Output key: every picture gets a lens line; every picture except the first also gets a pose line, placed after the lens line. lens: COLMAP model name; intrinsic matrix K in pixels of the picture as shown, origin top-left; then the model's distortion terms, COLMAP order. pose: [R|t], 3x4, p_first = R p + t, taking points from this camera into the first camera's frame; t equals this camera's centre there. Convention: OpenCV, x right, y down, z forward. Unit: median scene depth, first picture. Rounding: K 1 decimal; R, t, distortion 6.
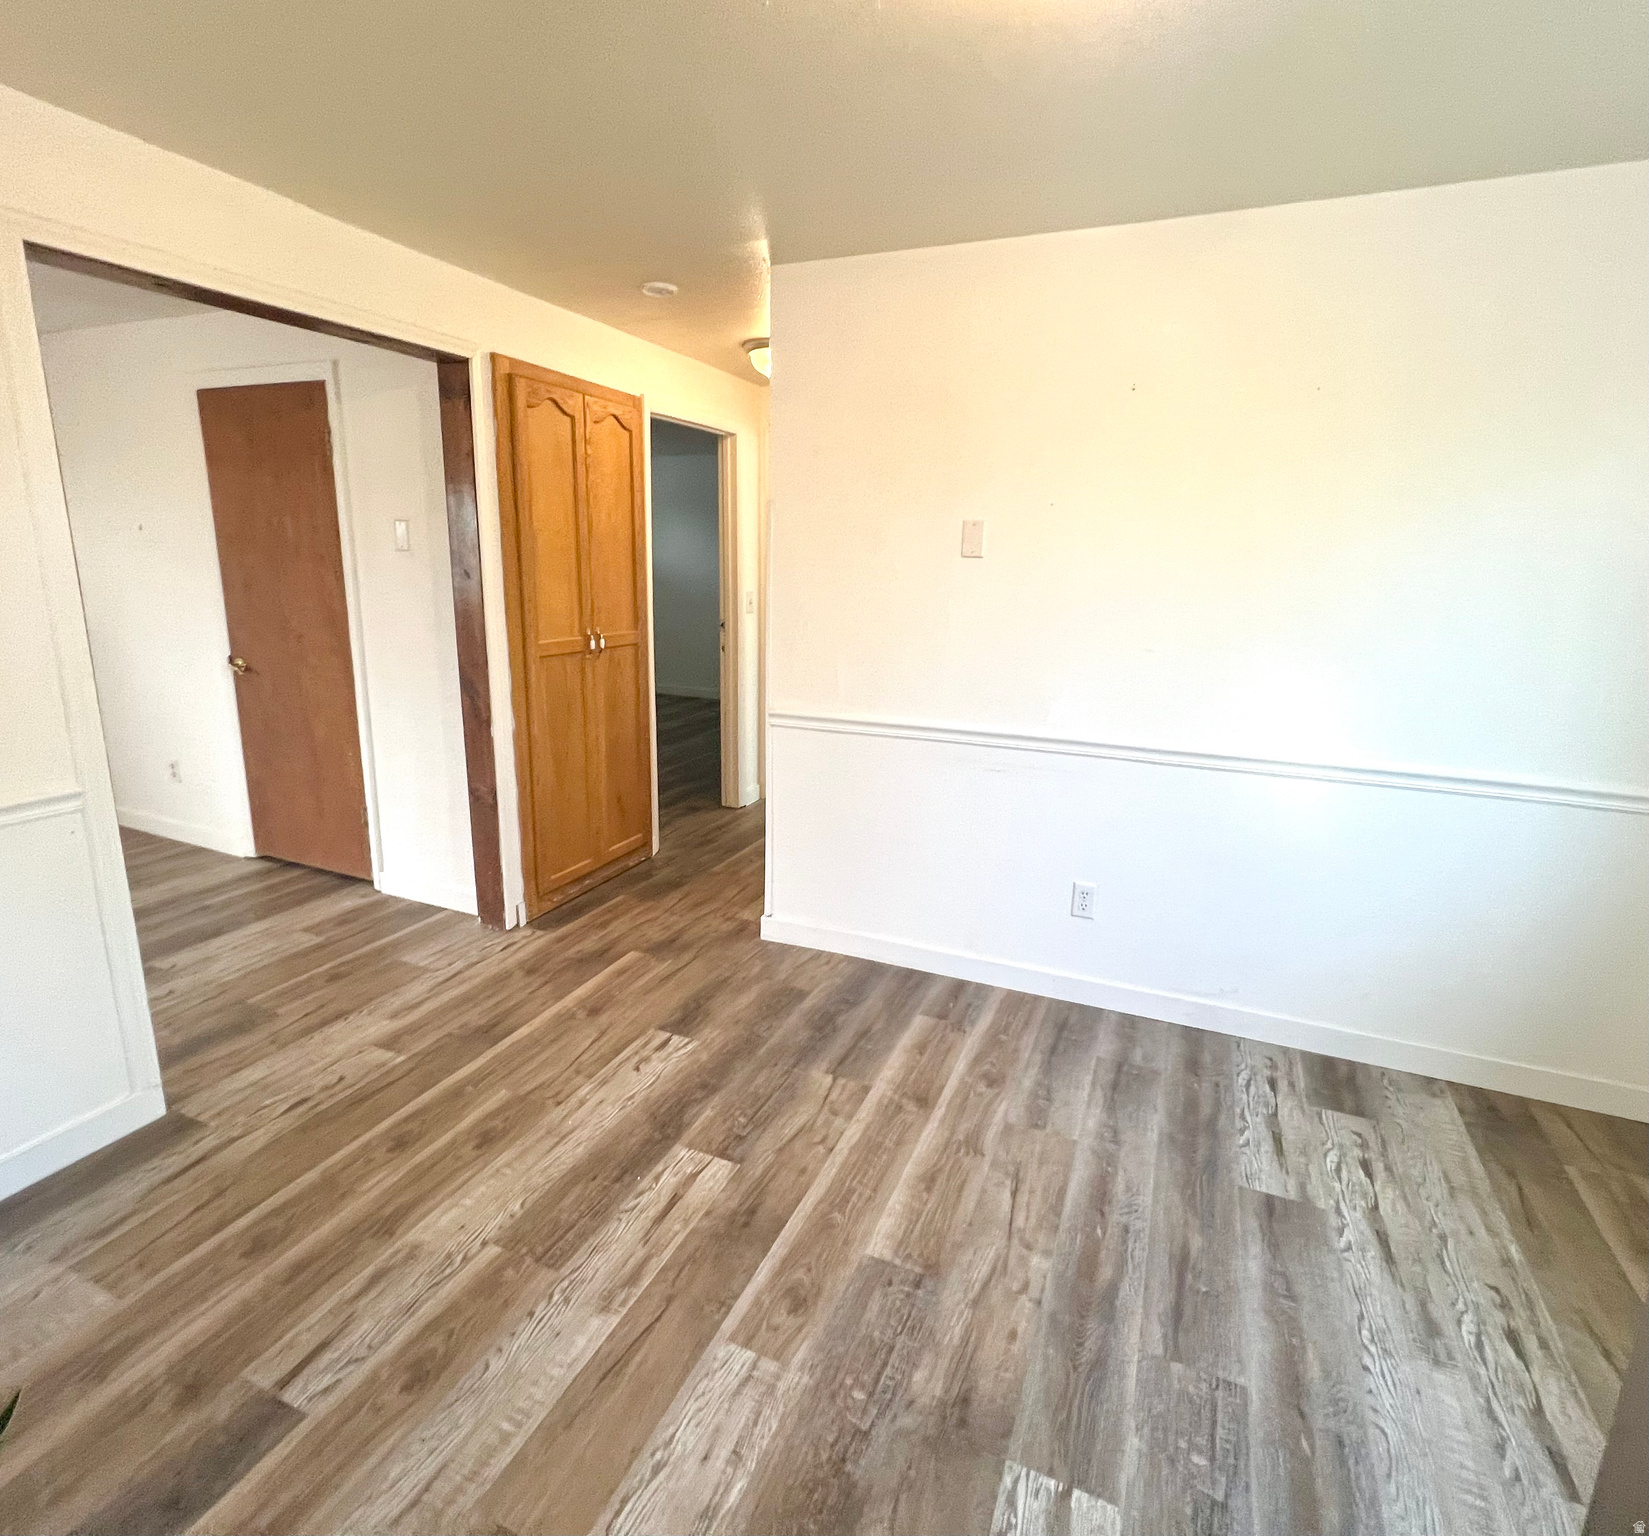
lens RADIAL K [[854.1, 0, 822.3], [0, 854.1, 739.8], [0, 0, 1]] dist [-0.001639, 0.000178]
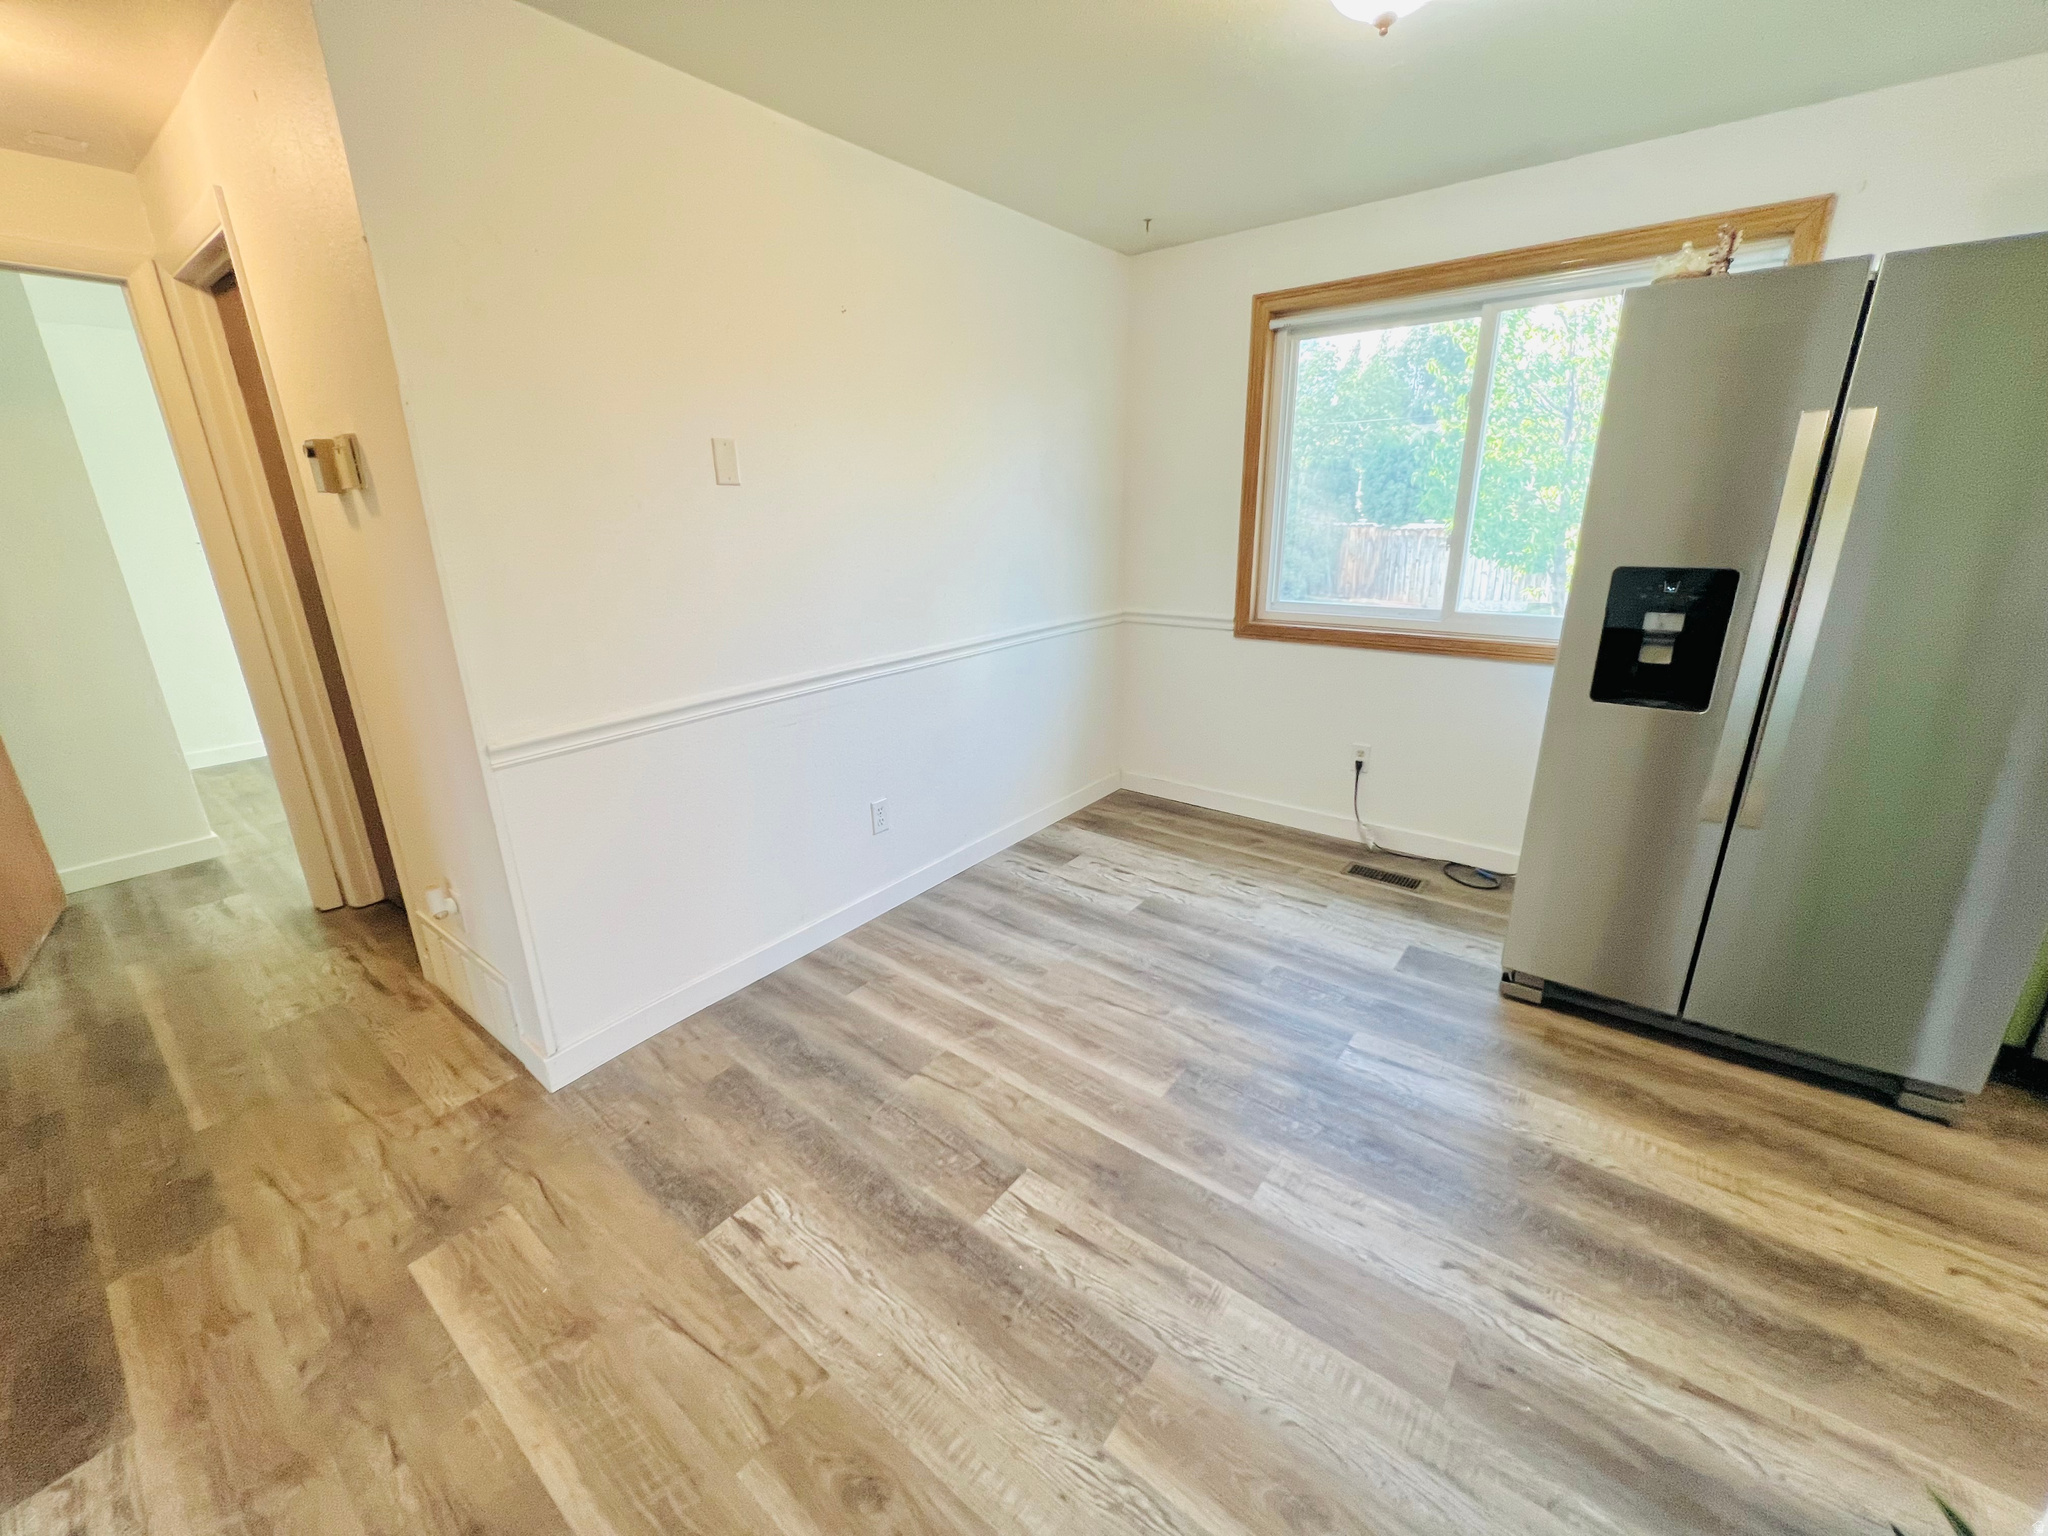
lens RADIAL K [[832.5, 0, 1024.0], [0, 832.5, 768.0], [0, 0, 1]] dist [0.001233, 0.000275]
pose [[0.235719, -0.316844, 0.918720, -0.705010], [0.227543, 0.937075, 0.264793, -0.122160], [-0.944807, 0.146631, 0.292982, 0.624042]]
